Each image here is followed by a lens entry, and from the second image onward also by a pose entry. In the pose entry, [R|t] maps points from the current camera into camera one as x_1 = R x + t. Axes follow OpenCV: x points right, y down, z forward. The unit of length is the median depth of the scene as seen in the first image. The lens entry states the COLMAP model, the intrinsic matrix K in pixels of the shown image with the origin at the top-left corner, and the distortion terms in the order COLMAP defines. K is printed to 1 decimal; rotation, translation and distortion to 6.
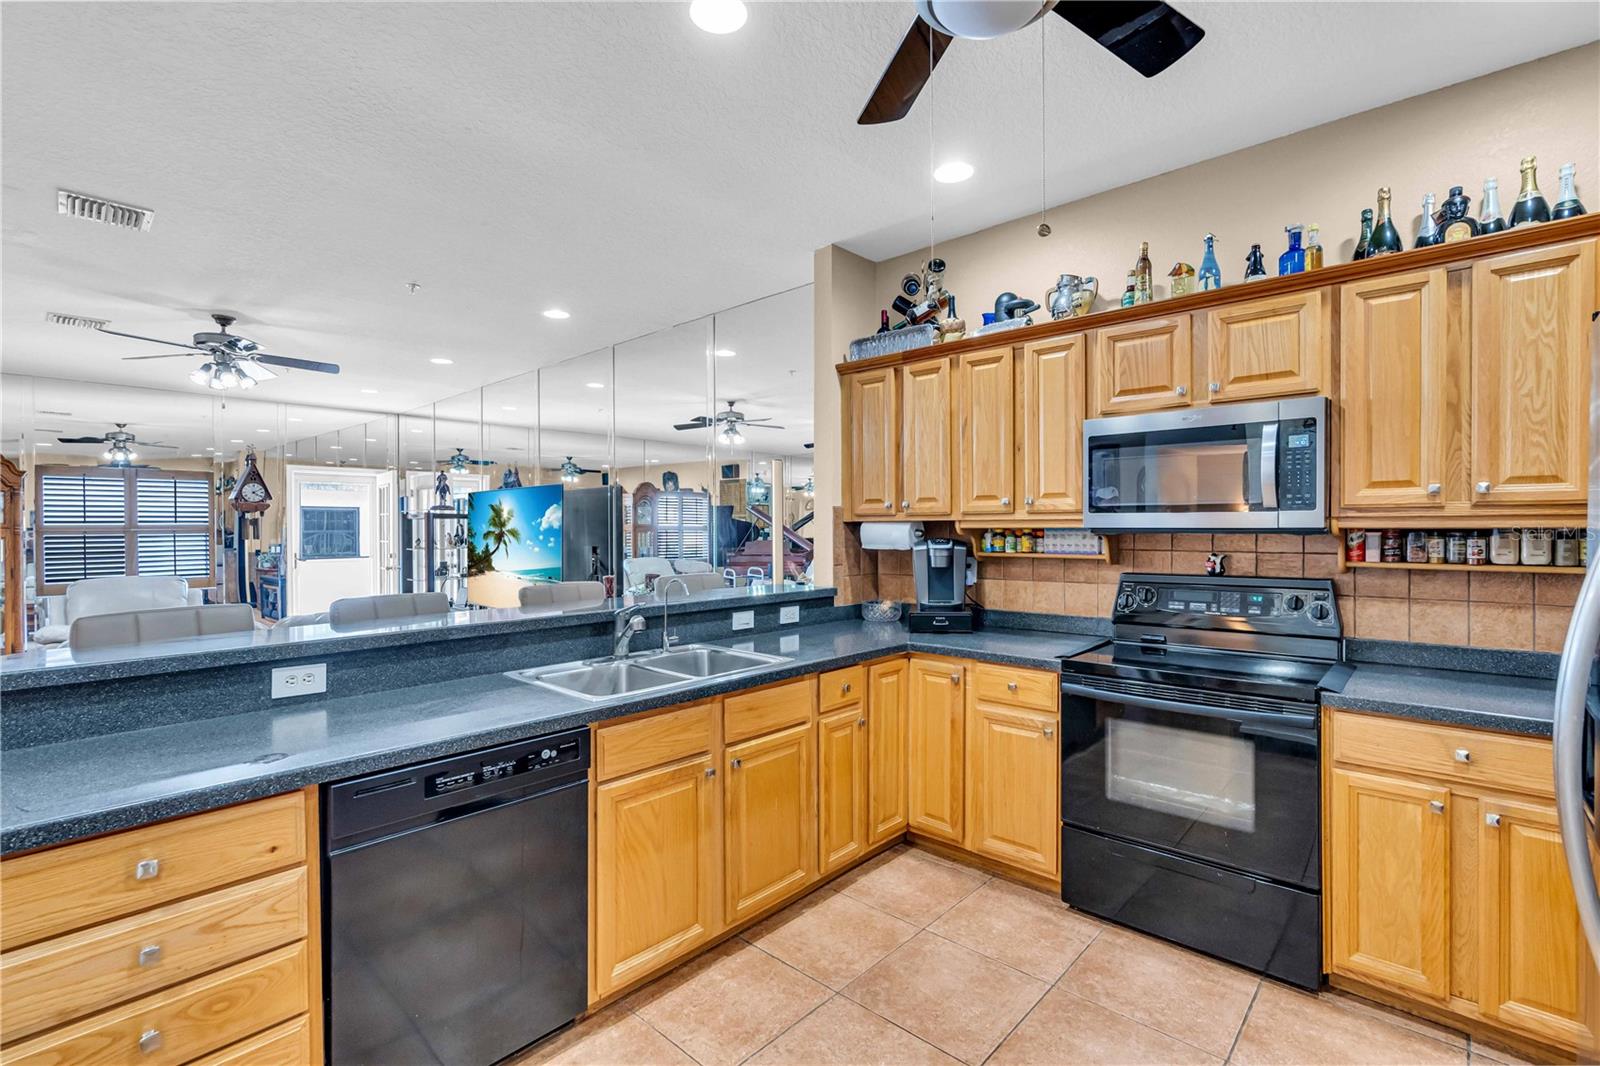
lens RADIAL K [[720.4, 0, 809.3], [0, 720.4, 531.4], [0, 0, 1]] dist [-0.002034, 0.000677]
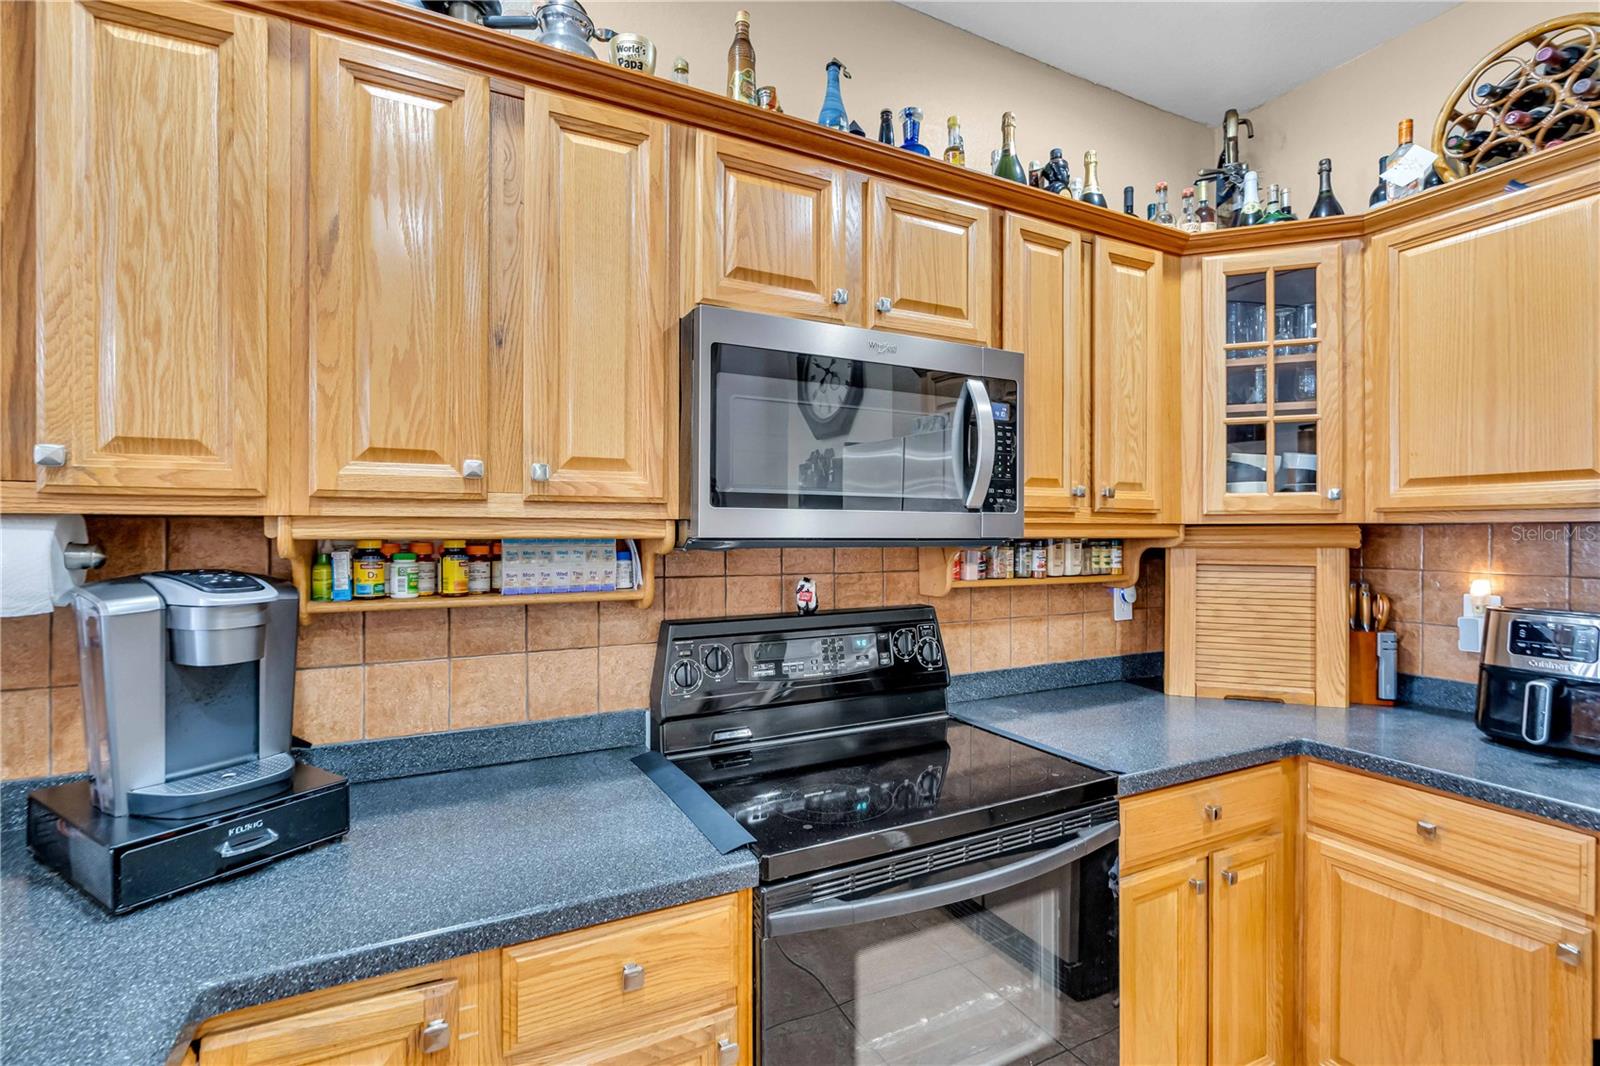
lens RADIAL K [[726.0, 0, 805.6], [0, 726.0, 532.0], [0, 0, 1]] dist [-0.005022, 0.000033]
pose [[0.359897, 0.004783, 0.932980, -0.026871], [0.003512, 0.999973, -0.006481, -0.005529], [-0.932985, 0.005609, 0.359870, 0.767719]]
